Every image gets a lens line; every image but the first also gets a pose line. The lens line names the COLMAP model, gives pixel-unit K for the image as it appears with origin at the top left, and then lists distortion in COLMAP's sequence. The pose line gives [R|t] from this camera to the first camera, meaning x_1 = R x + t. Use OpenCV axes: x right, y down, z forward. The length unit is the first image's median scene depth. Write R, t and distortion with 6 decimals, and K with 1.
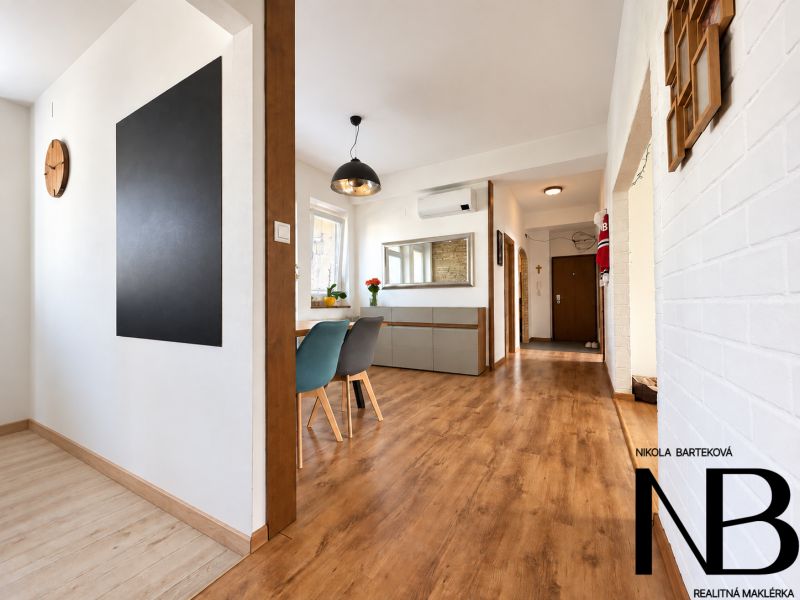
lens RADIAL K [[320.2, 0, 393.8], [0, 320.2, 300.6], [0, 0, 1]] dist [-0.001047, -0.000101]
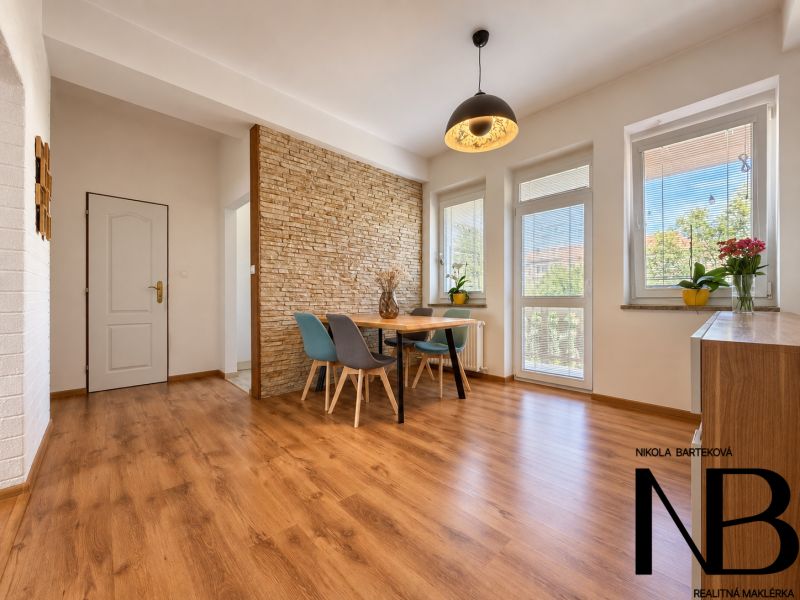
lens RADIAL K [[320.2, 0, 393.8], [0, 320.2, 300.6], [0, 0, 1]] dist [-0.001047, -0.000101]
pose [[-0.296073, 0.004815, -0.955153, 0.466421], [0.009264, 0.999955, 0.002169, 0.004411], [0.955120, -0.008206, -0.296105, 0.797767]]
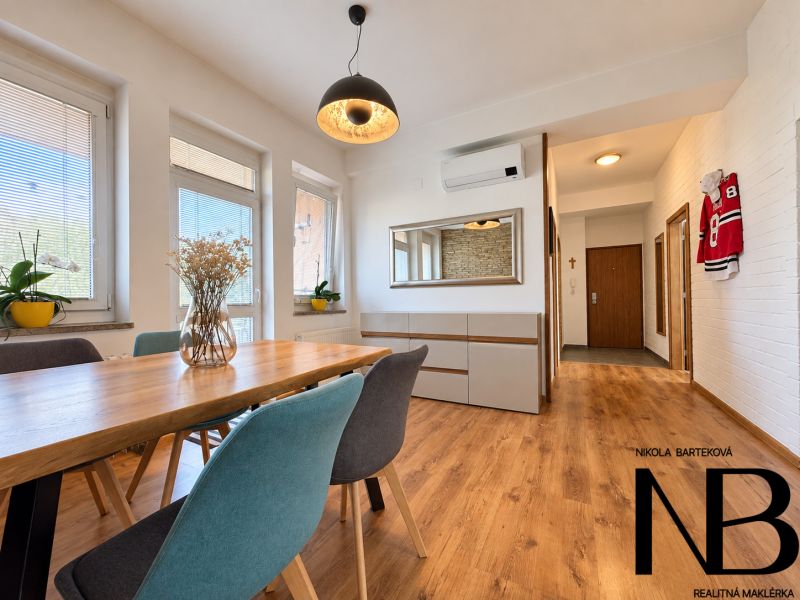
lens RADIAL K [[325.3, 0, 400.0], [0, 325.3, 300.0], [0, 0, 1]] dist [0.032386, 0.000018]
pose [[0.998855, -0.008709, 0.047051, -0.057048], [0.008664, 0.999962, 0.001166, -0.010587], [-0.047059, -0.000757, 0.998892, 0.286188]]
